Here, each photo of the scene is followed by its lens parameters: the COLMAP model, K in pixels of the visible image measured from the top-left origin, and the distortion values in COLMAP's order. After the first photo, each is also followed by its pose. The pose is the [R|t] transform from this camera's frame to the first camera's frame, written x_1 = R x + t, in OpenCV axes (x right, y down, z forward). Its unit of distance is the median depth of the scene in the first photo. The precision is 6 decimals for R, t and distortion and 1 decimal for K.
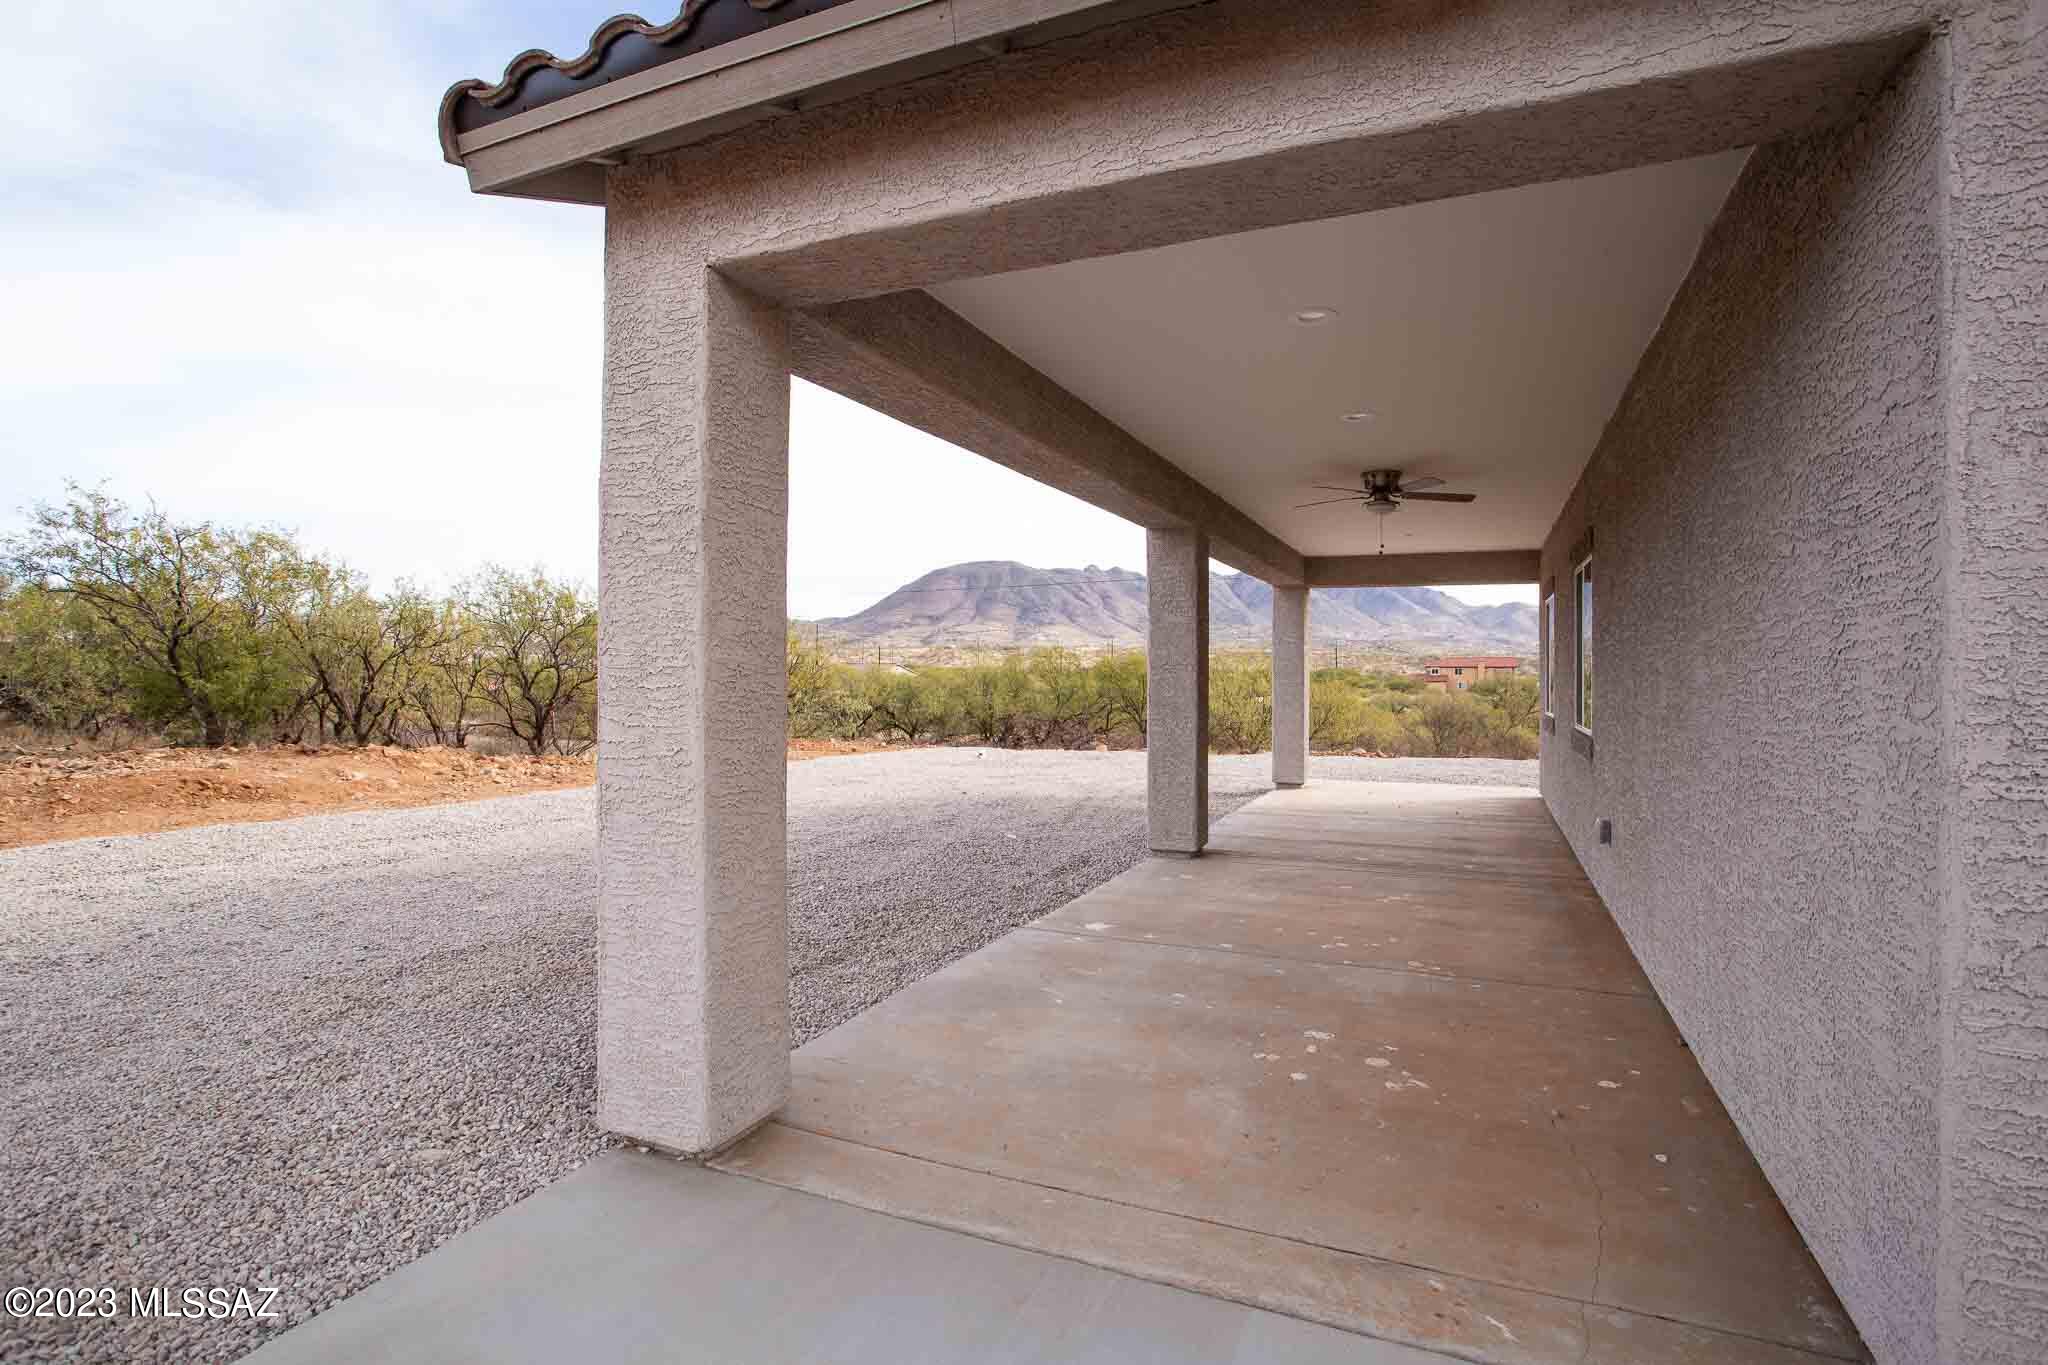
lens RADIAL K [[996.5, 0, 1029.9], [0, 996.5, 671.0], [0, 0, 1]] dist [-0.069987, 0.028510]
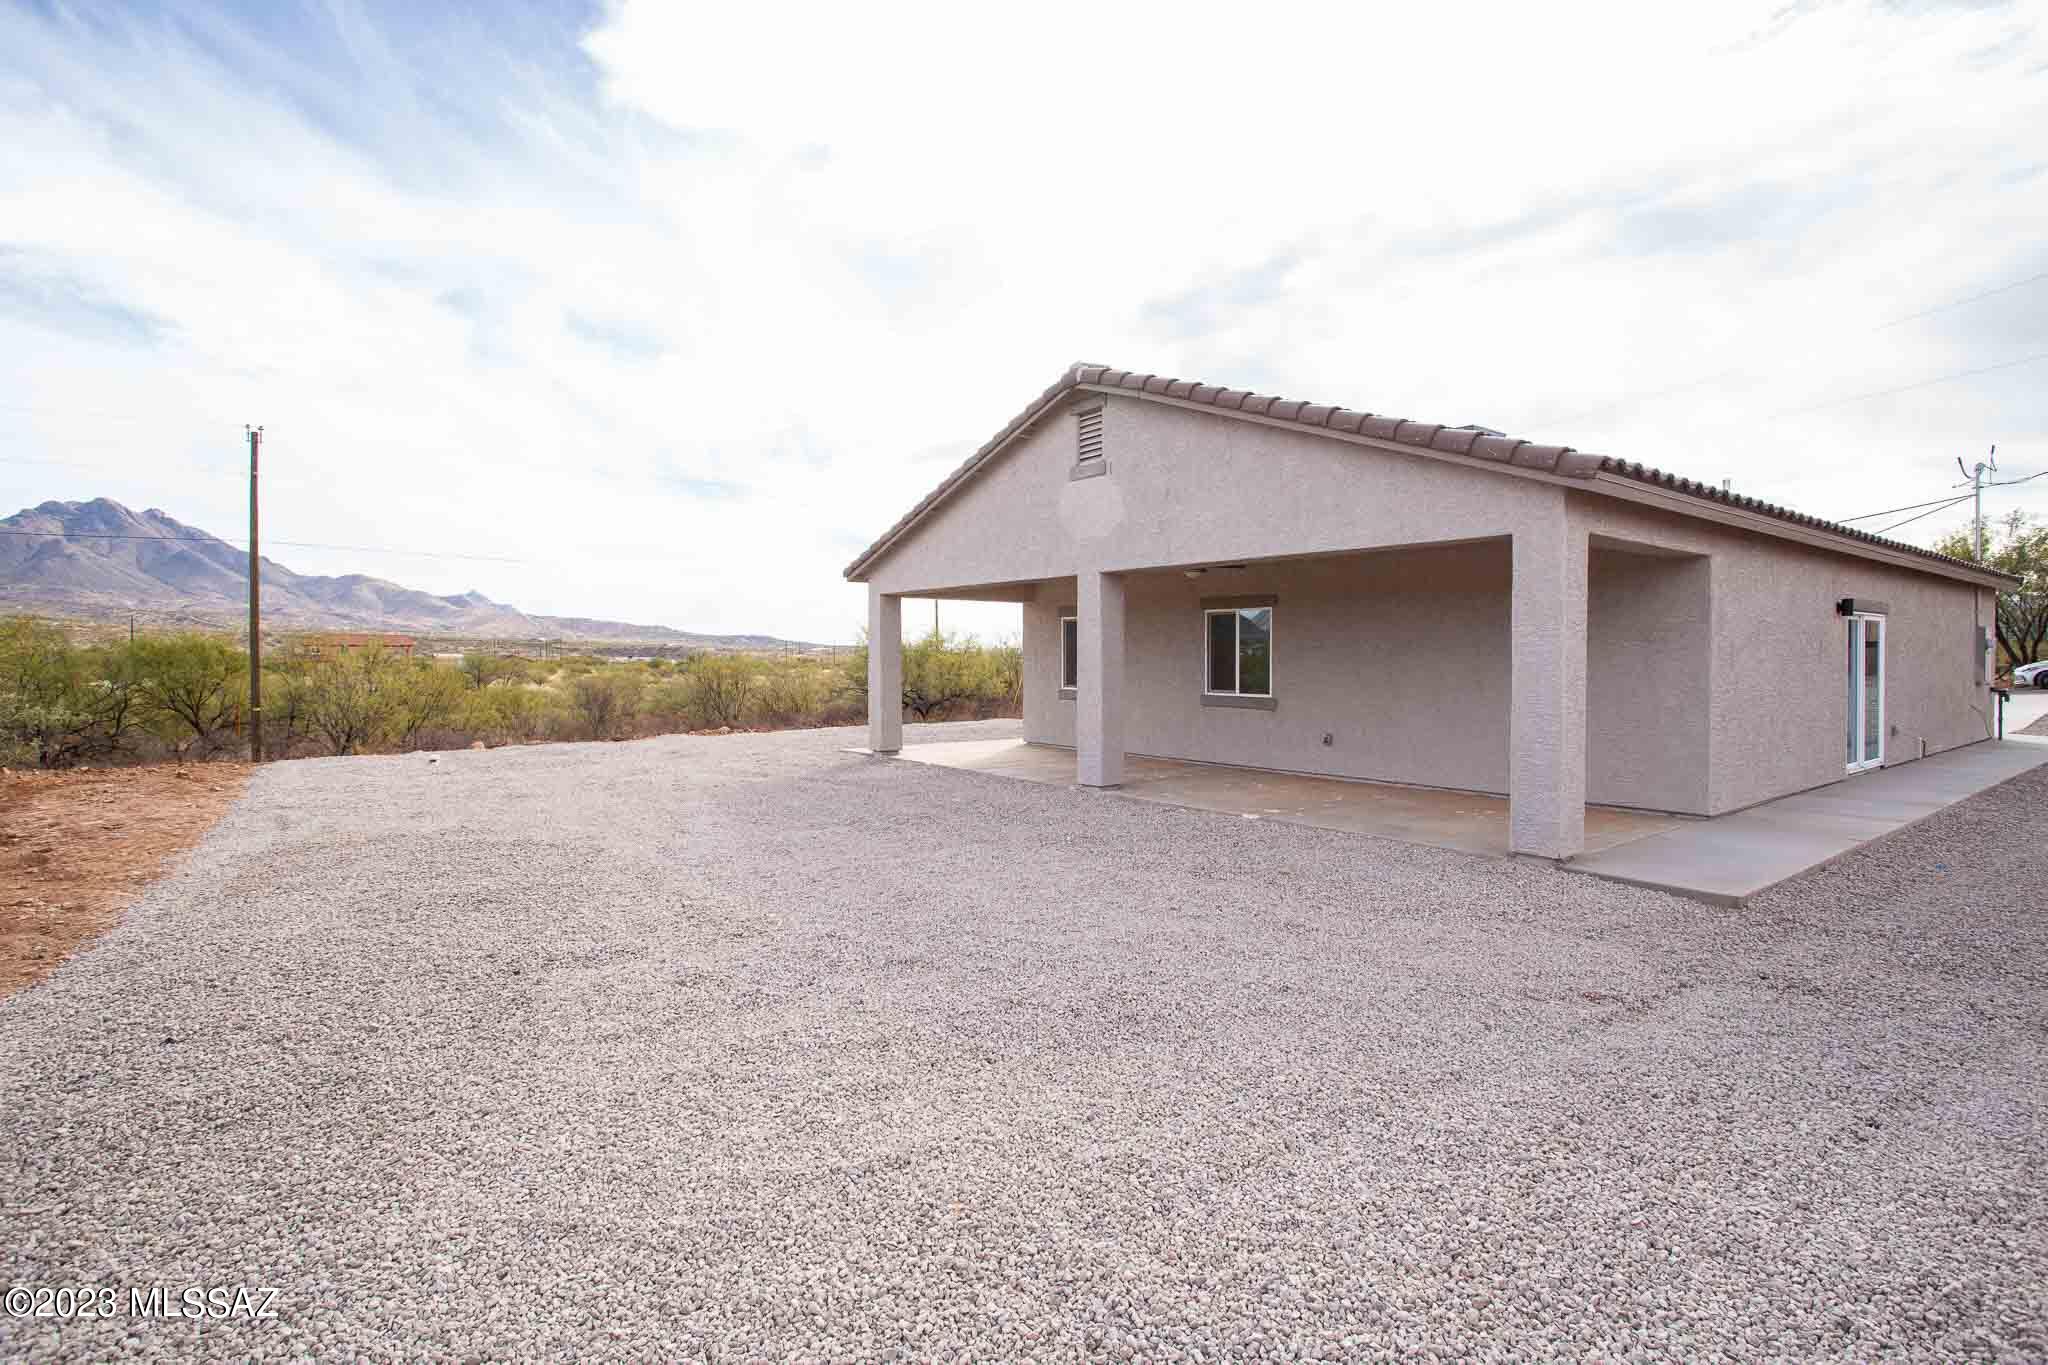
lens RADIAL K [[996.5, 0, 1029.9], [0, 996.5, 671.0], [0, 0, 1]] dist [-0.069987, 0.028510]
pose [[0.486329, -0.018374, 0.873583, -1.370194], [-0.001361, 0.999762, 0.021785, -0.031196], [-0.873775, -0.011784, 0.486188, 0.400465]]
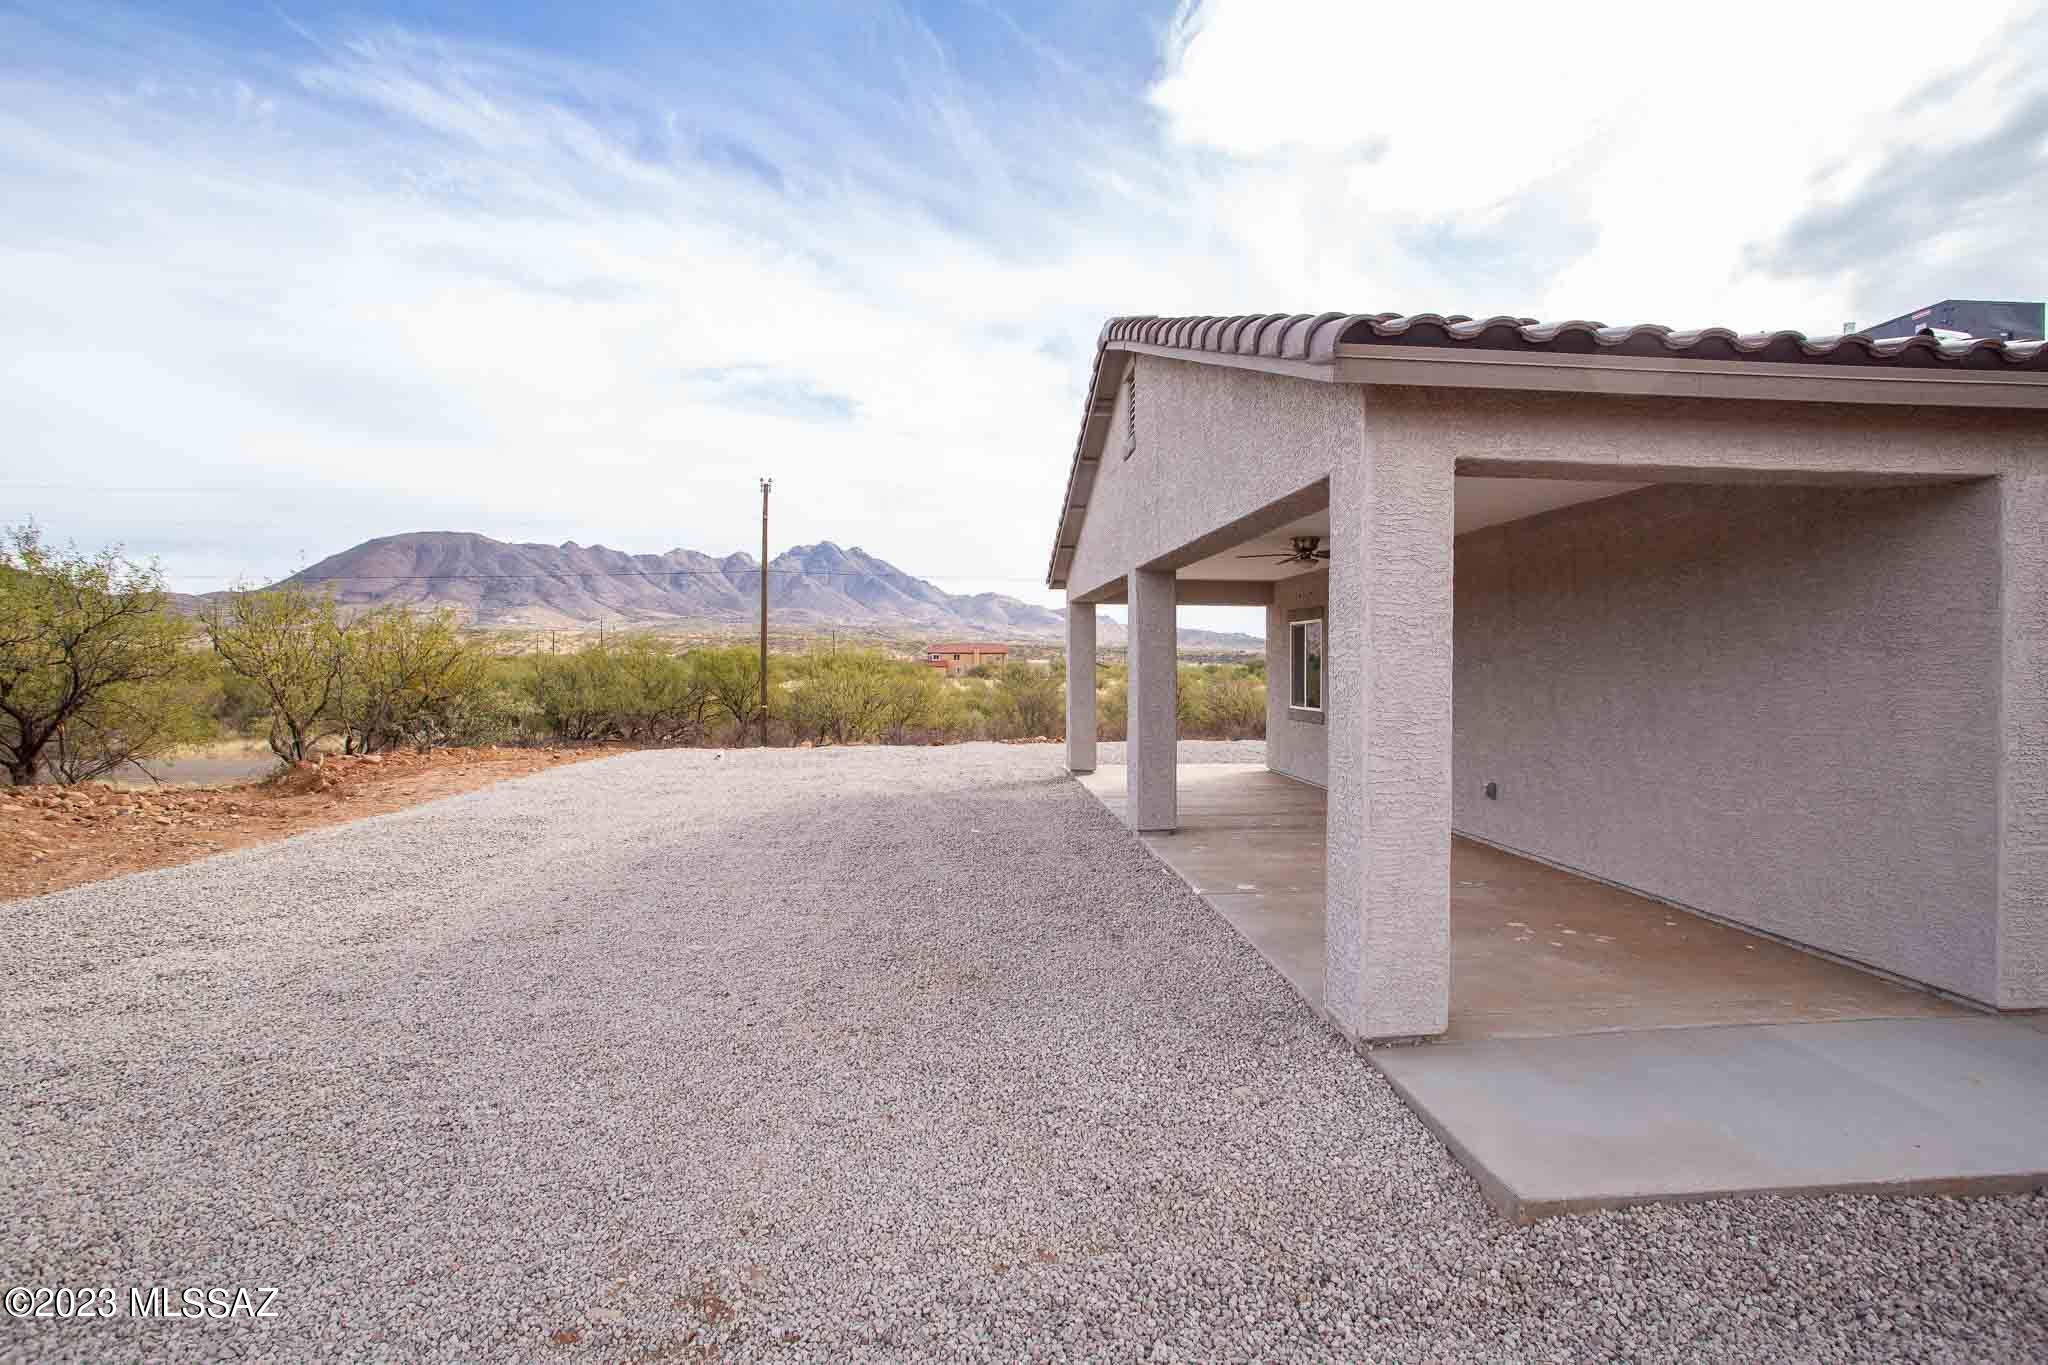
lens RADIAL K [[996.5, 0, 1029.9], [0, 996.5, 671.0], [0, 0, 1]] dist [-0.069987, 0.028510]
pose [[0.877822, -0.009202, 0.478898, -0.646733], [0.002008, 0.999877, 0.015533, -0.041272], [-0.478983, -0.012674, 0.877733, -0.014048]]
